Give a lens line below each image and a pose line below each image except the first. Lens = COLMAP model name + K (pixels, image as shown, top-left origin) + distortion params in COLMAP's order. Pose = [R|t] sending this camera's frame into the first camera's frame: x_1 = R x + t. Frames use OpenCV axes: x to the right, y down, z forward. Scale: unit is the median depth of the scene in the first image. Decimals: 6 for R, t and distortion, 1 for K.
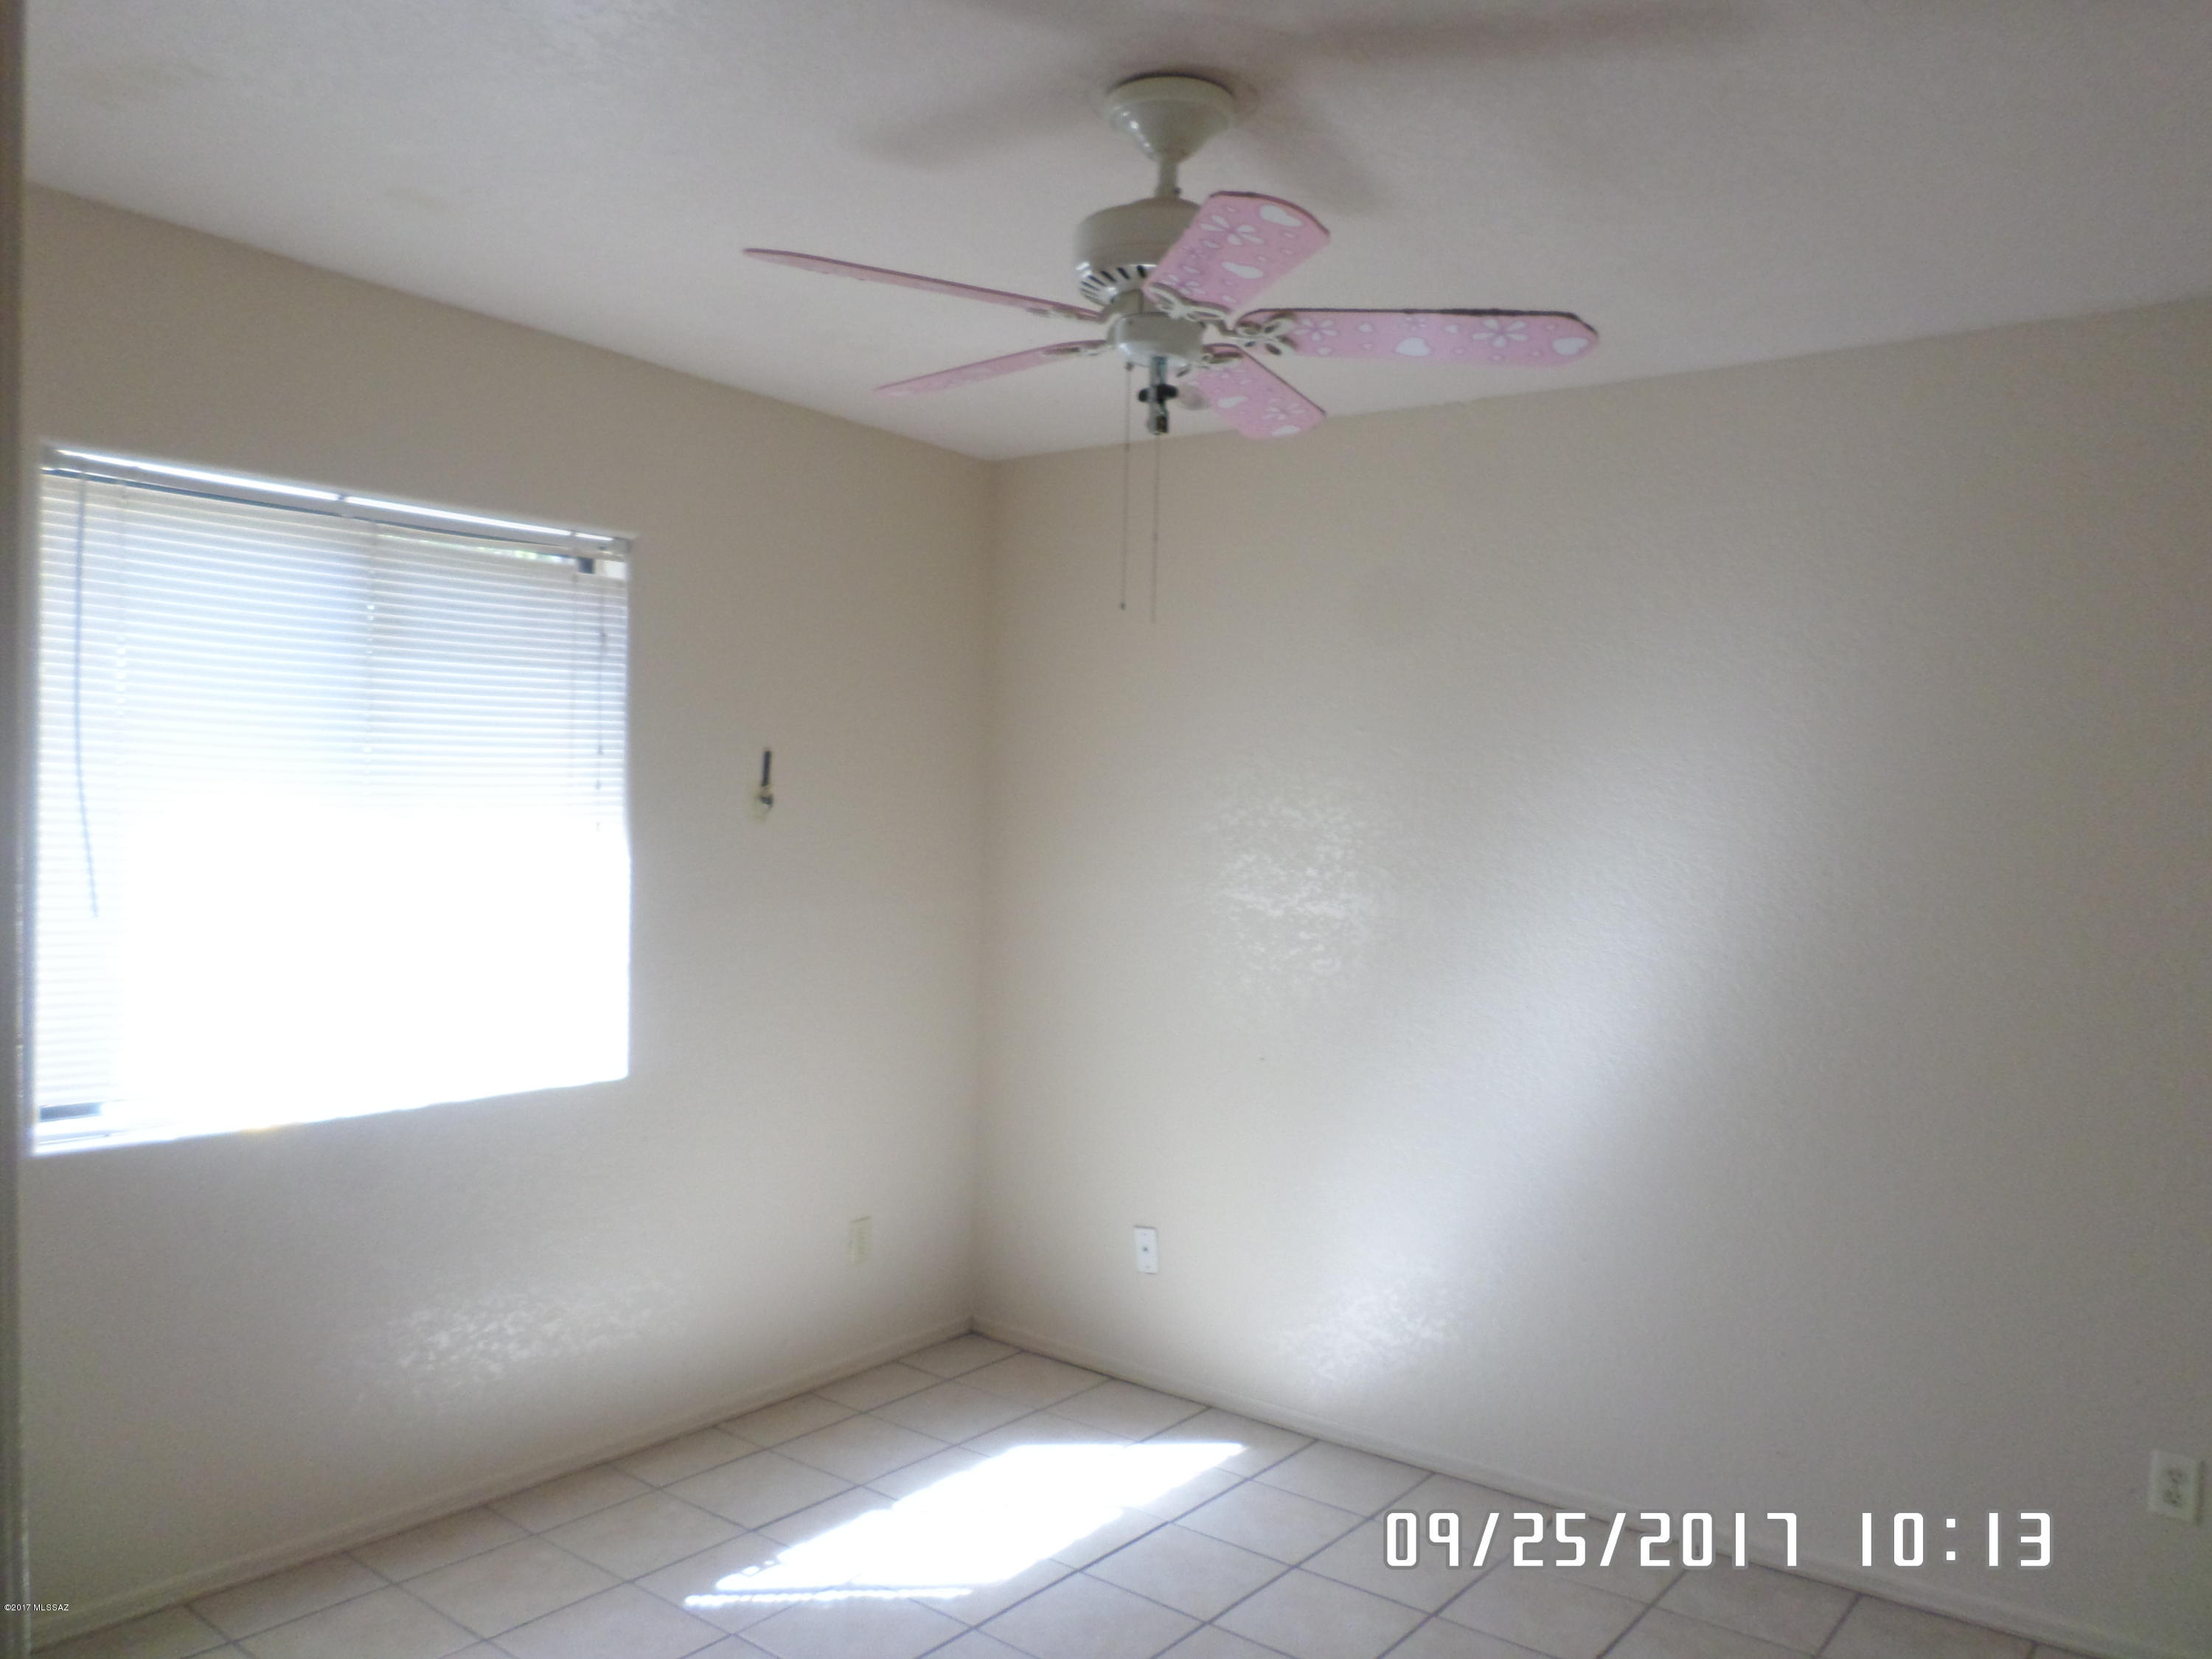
lens RADIAL K [[1681.8, 0, 1098.4], [0, 1681.8, 824.0], [0, 0, 1]] dist [0.011310, -0.025948]
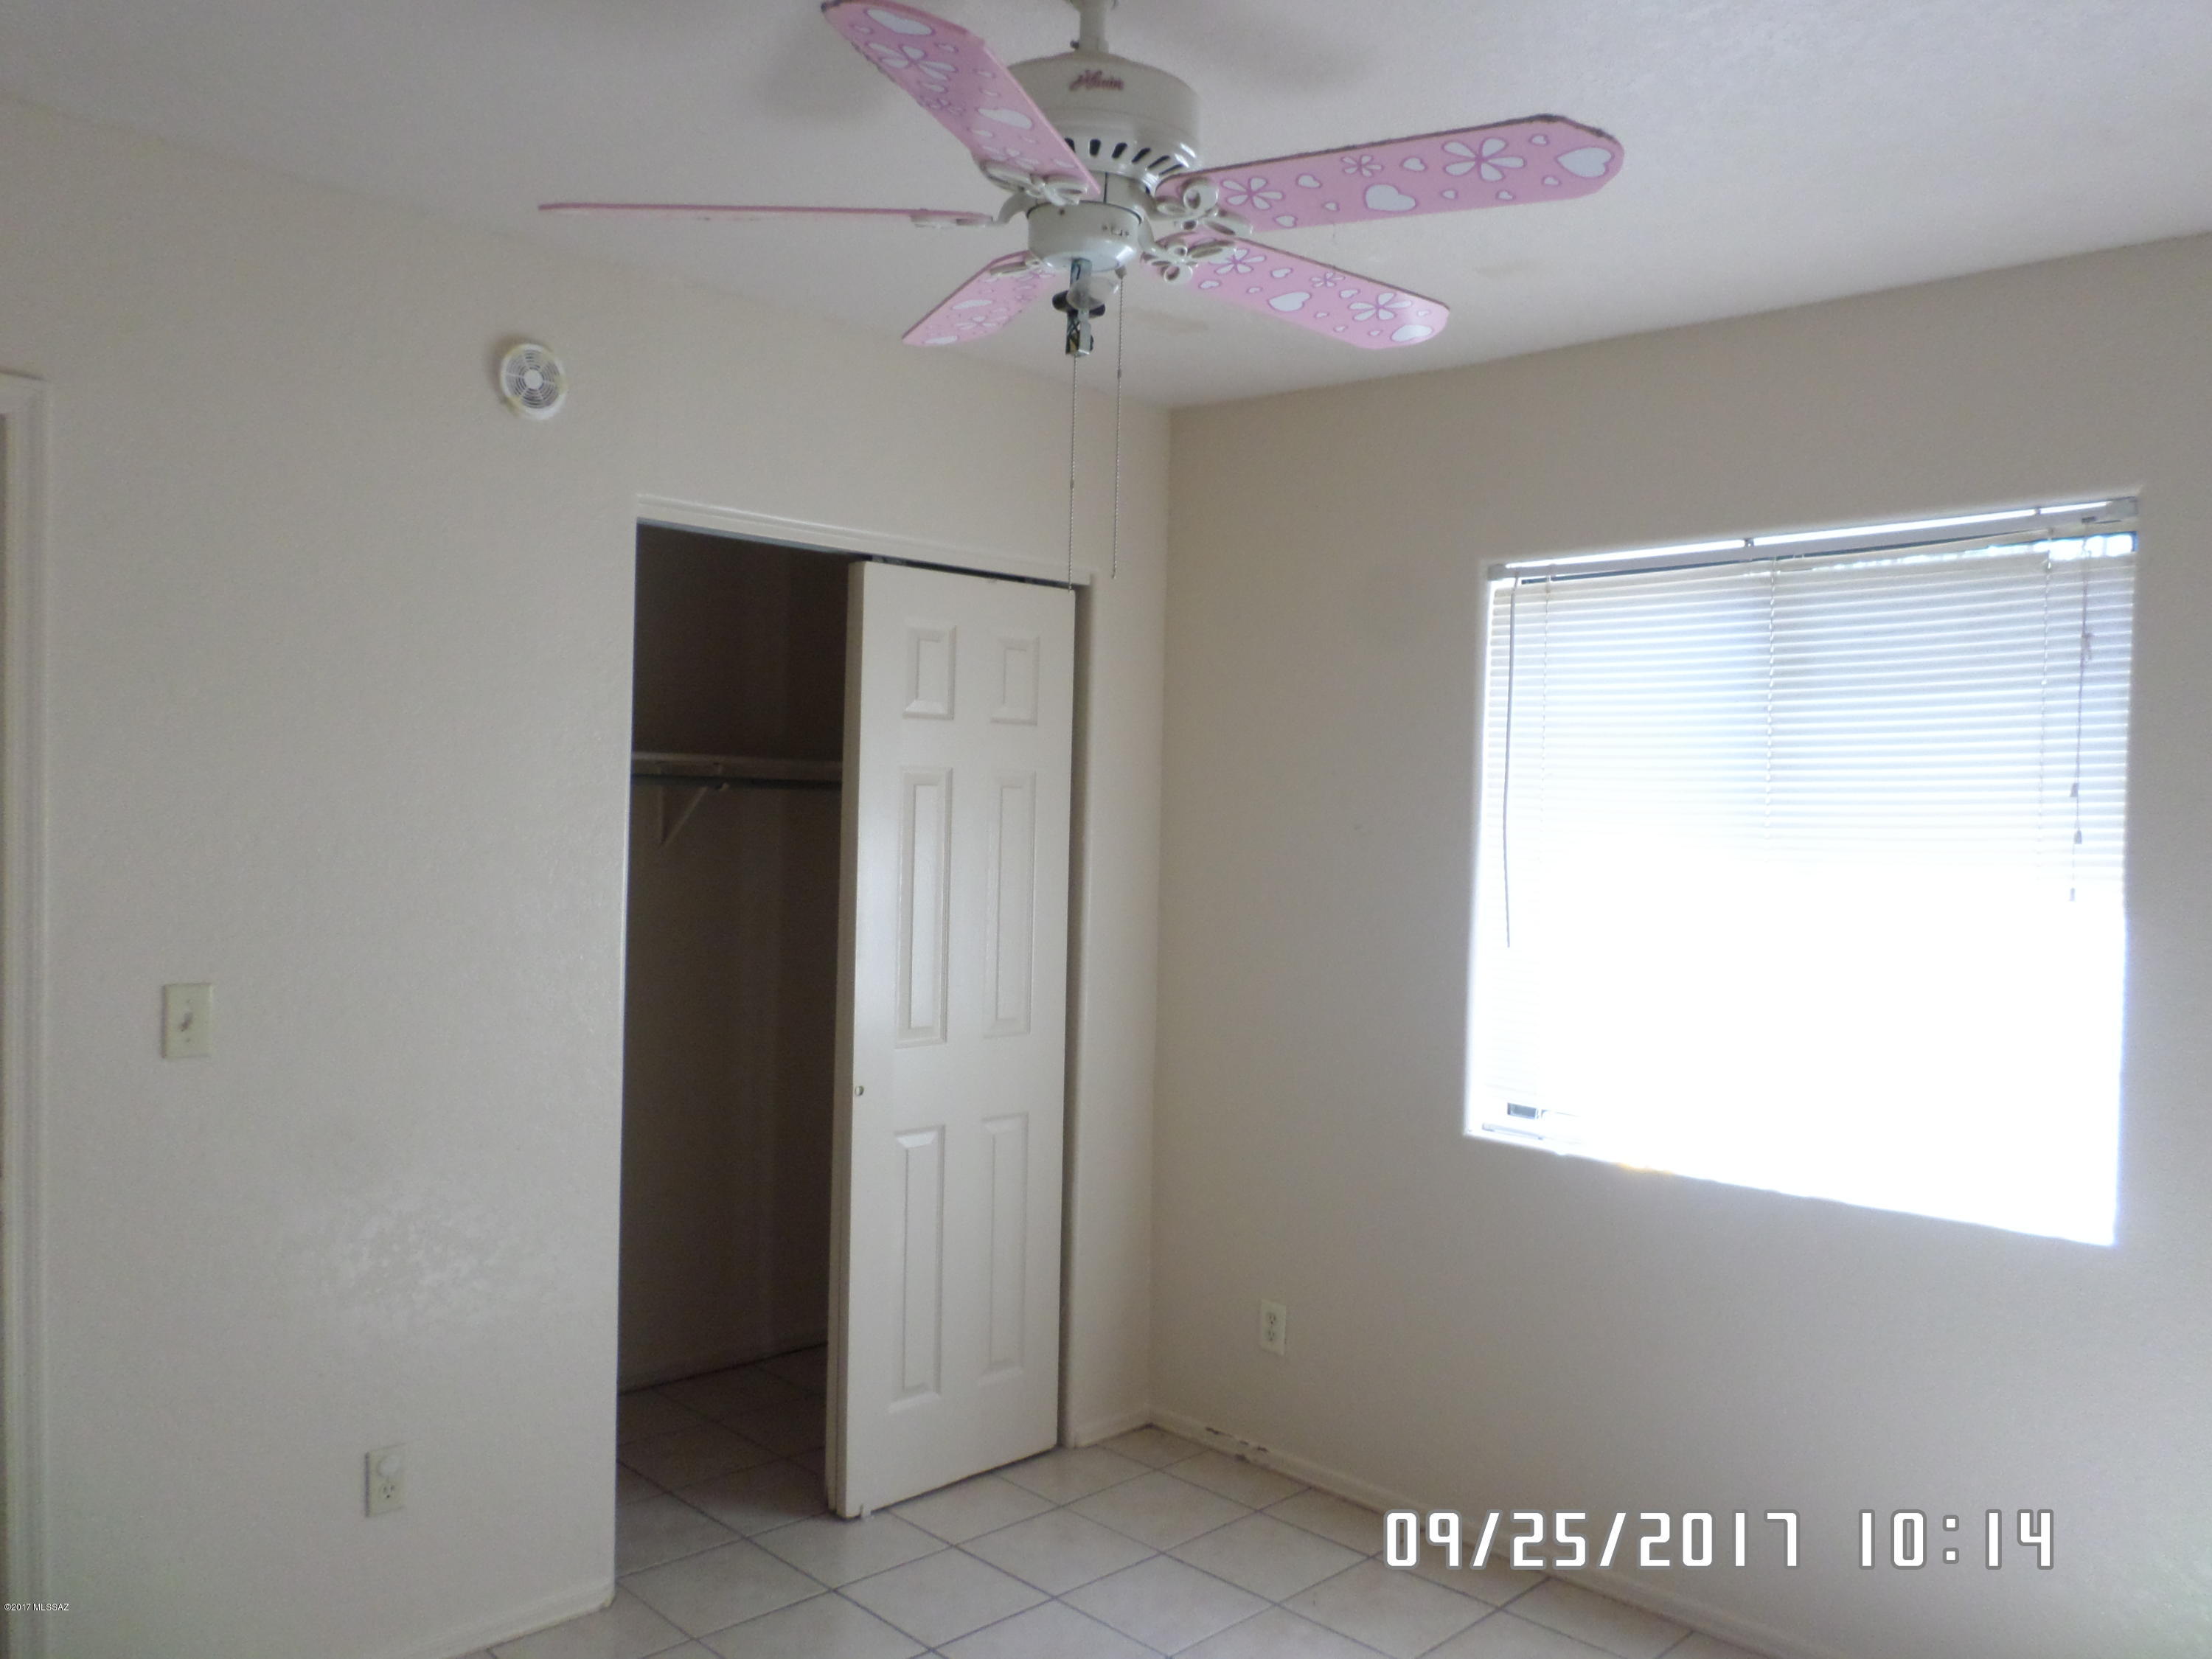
lens RADIAL K [[1681.8, 0, 1097.0], [0, 1681.8, 836.9], [0, 0, 1]] dist [0.011310, -0.025948]
pose [[-0.119946, -0.022036, -0.992536, 0.494782], [-0.045039, 0.998845, -0.016733, 0.008121], [0.991758, 0.042696, -0.120800, 0.668549]]
